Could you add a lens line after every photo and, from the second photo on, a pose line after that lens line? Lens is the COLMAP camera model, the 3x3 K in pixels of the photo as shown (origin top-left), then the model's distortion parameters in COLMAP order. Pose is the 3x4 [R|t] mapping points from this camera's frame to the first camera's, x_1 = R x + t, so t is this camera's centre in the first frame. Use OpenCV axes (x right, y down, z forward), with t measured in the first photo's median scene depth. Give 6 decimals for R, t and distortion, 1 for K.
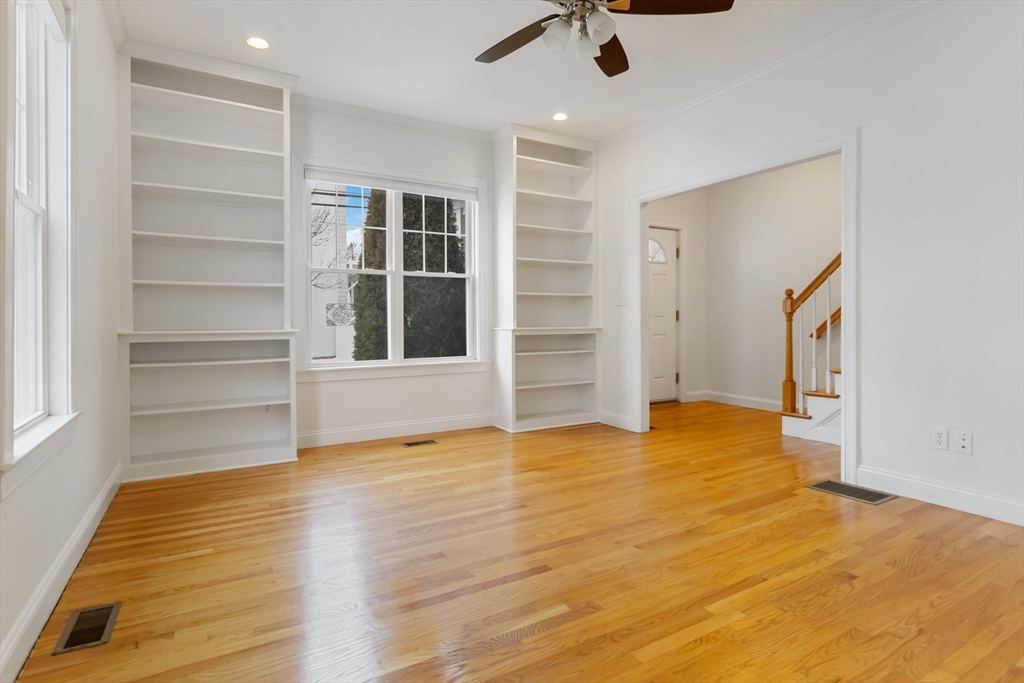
lens RADIAL K [[535.6, 0, 515.8], [0, 535.6, 321.4], [0, 0, 1]] dist [-0.001504, -0.000764]
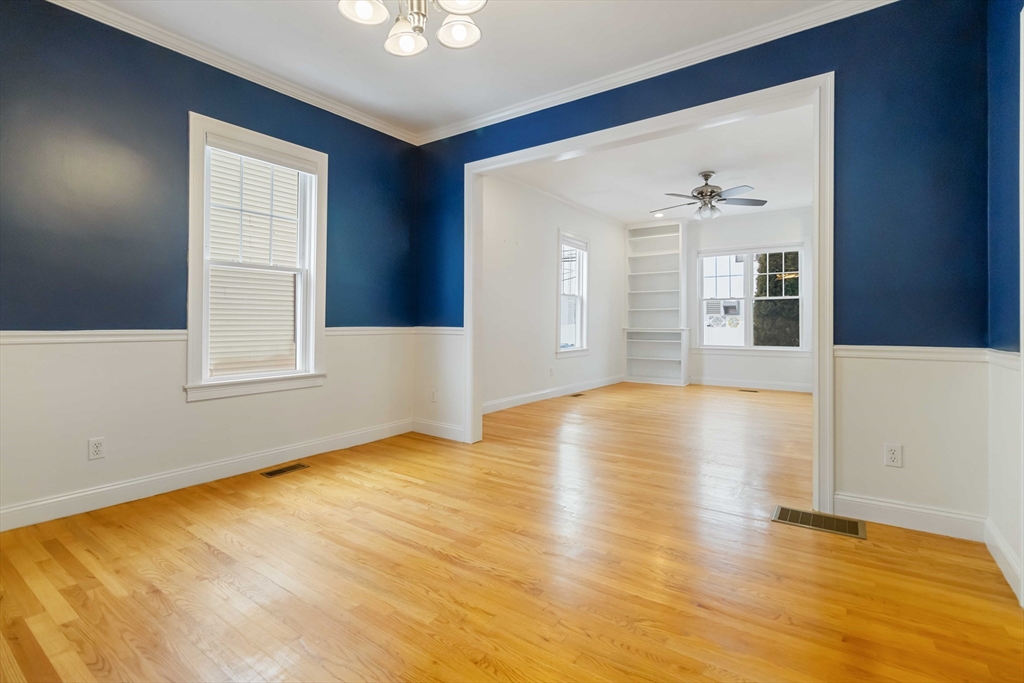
lens RADIAL K [[475.1, 0, 519.6], [0, 475.1, 323.4], [0, 0, 1]] dist [0.002521, -0.000932]
pose [[0.403646, 0.007002, -0.914888, 0.943820], [-0.006140, 0.999969, 0.004944, -0.008825], [0.914895, 0.003621, 0.403676, -0.367086]]
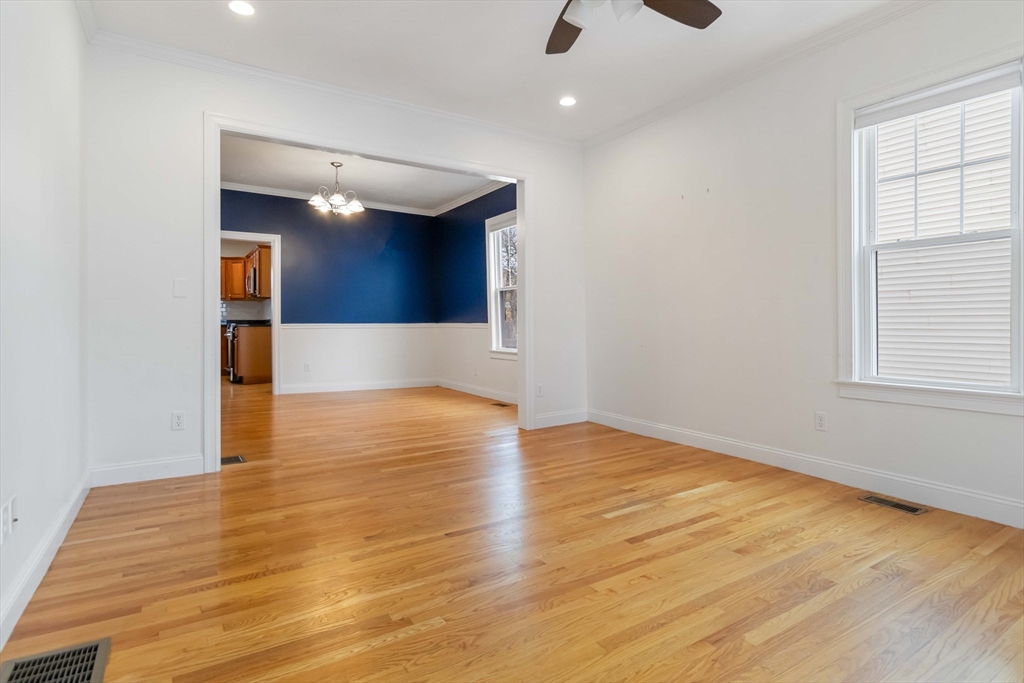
lens RADIAL K [[535.6, 0, 513.5], [0, 535.6, 322.9], [0, 0, 1]] dist [-0.001504, -0.000764]
pose [[-0.999707, 0.007208, -0.023115, 0.149380], [0.007185, 0.999974, 0.001111, 0.001490], [0.023122, 0.000945, -0.999732, 0.979857]]
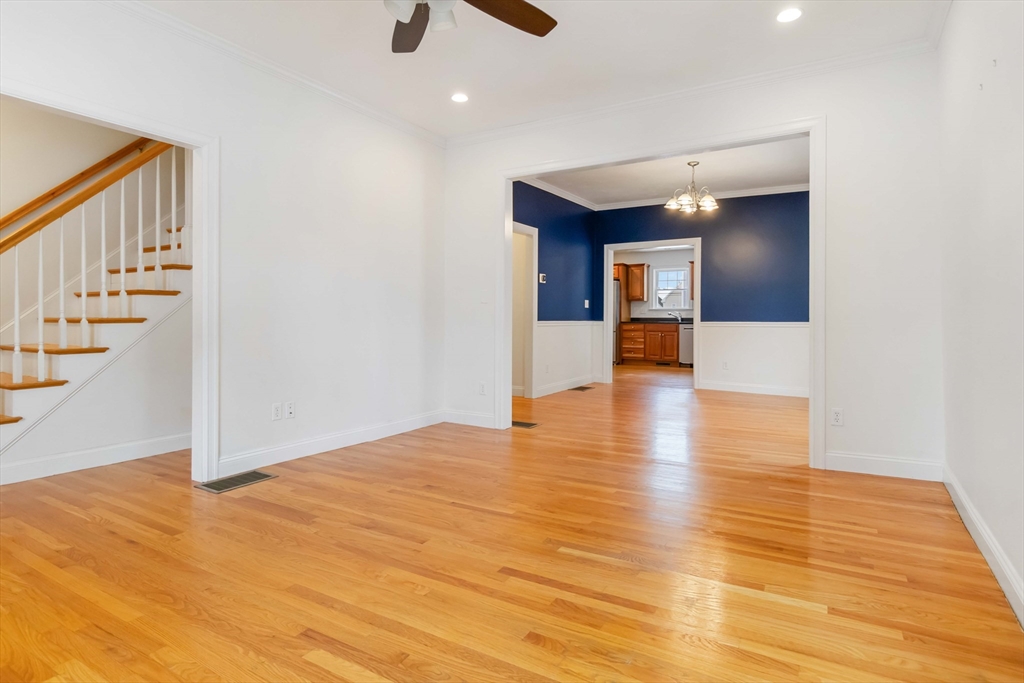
lens RADIAL K [[535.6, 0, 524.7], [0, 535.6, 323.5], [0, 0, 1]] dist [-0.001504, -0.000764]
pose [[-0.477331, -0.003590, 0.878716, -0.385971], [-0.000583, 0.999993, 0.003769, 0.000577], [-0.878723, 0.001287, -0.477330, 0.668609]]
